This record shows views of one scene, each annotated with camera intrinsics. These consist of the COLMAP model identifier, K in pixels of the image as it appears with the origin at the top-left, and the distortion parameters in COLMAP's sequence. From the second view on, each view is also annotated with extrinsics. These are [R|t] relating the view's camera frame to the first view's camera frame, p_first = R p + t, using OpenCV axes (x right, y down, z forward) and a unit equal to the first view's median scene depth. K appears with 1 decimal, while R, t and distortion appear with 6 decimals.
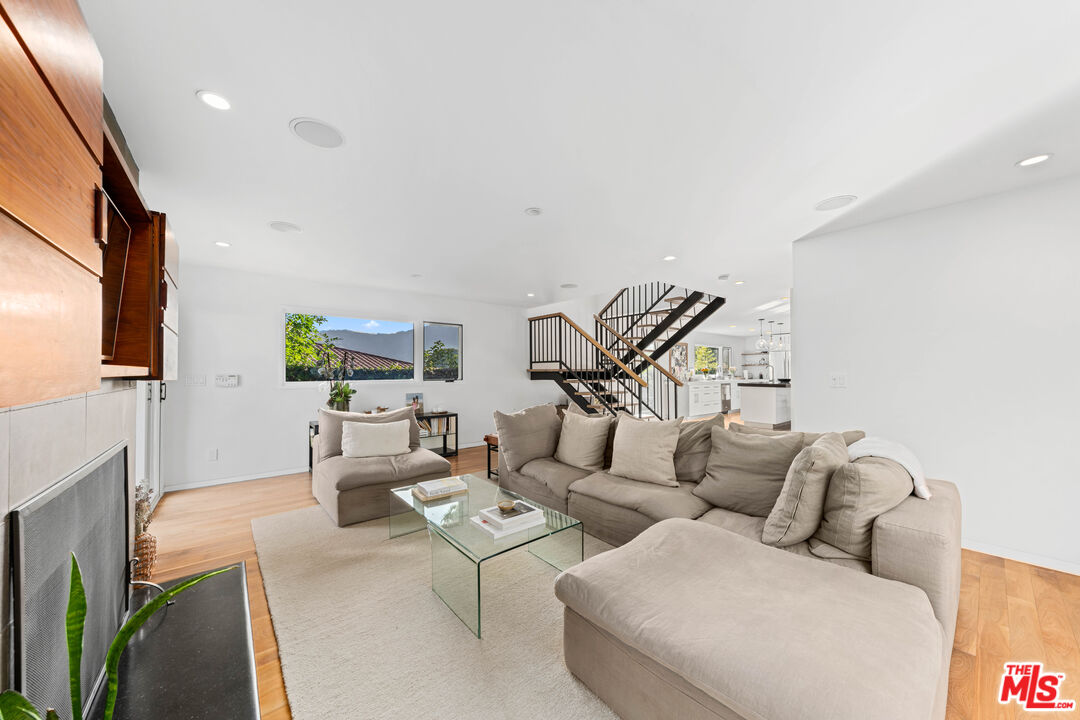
lens RADIAL K [[371.9, 0, 539.8], [0, 371.9, 364.6], [0, 0, 1]] dist [0.001822, 0.000022]
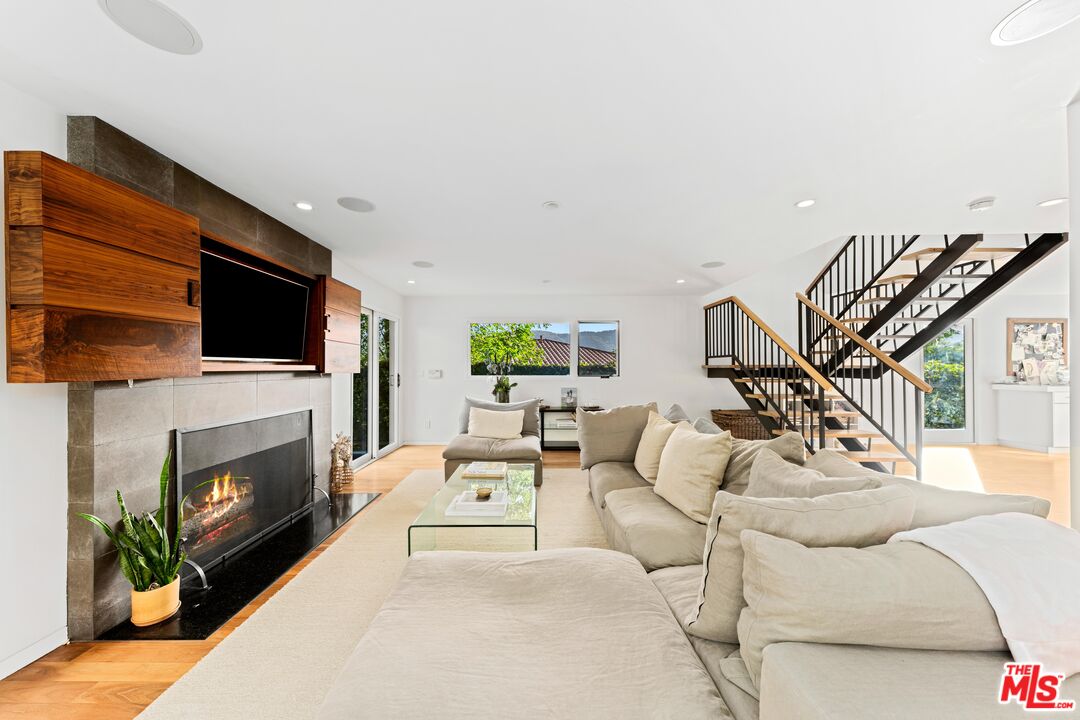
lens RADIAL K [[371.9, 0, 539.8], [0, 371.9, 364.6], [0, 0, 1]] dist [0.001822, 0.000022]
pose [[0.772060, -0.004402, -0.635535, 0.255334], [0.011161, 0.999916, 0.006632, 0.000713], [0.635452, -0.012214, 0.772044, 0.094698]]
